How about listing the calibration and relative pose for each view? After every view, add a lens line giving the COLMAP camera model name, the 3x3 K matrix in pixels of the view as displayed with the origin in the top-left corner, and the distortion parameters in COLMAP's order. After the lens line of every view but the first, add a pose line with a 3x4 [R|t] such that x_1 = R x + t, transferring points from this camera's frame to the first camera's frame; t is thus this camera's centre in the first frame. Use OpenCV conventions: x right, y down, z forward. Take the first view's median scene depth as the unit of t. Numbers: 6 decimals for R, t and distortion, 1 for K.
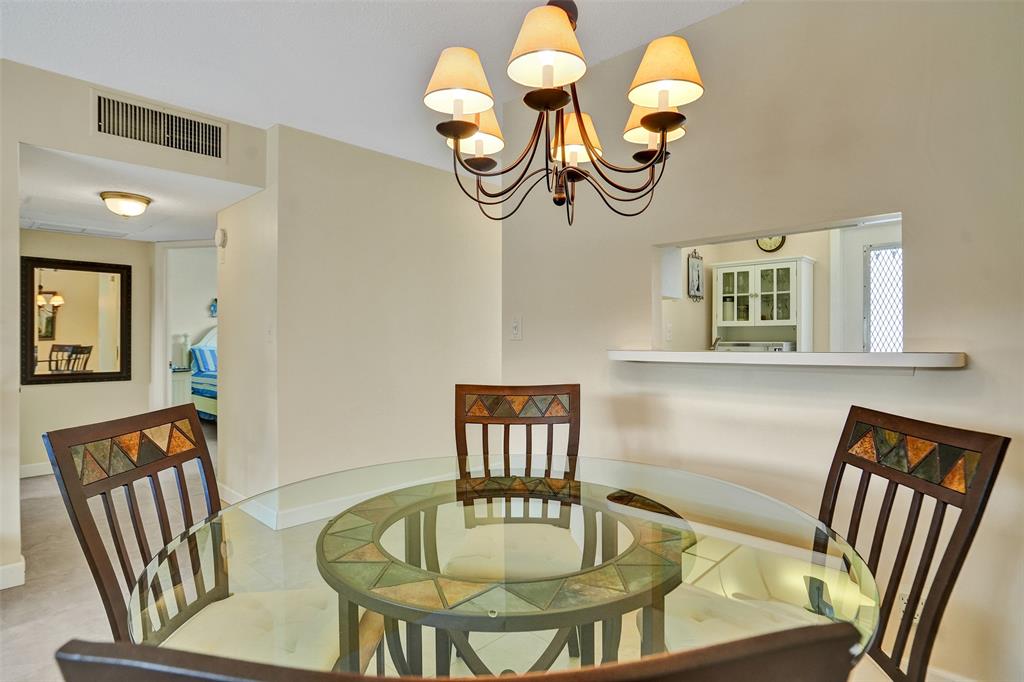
lens RADIAL K [[528.9, 0, 512.0], [0, 528.9, 341.0], [0, 0, 1]] dist [0.000032, -0.000002]
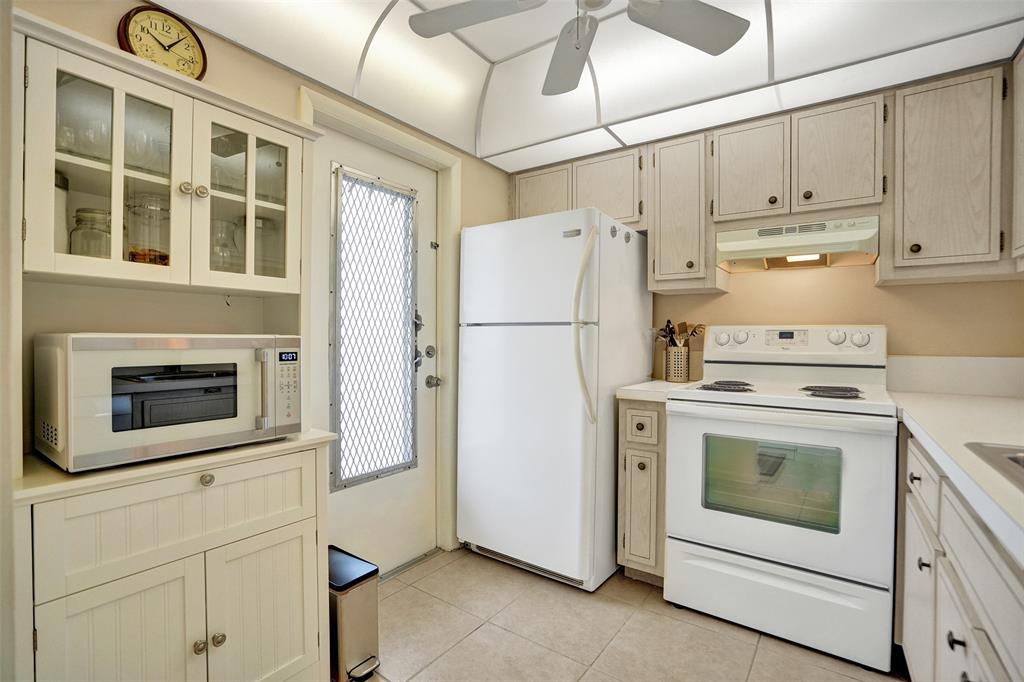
lens RADIAL K [[472.0, 0, 512.0], [0, 472.0, 341.0], [0, 0, 1]] dist [-0.050813, 0.000356]
pose [[-0.142812, -0.003177, 0.989745, 0.152476], [-0.004076, 0.999988, 0.002622, 0.004111], [-0.989741, -0.003660, -0.142823, 0.847525]]
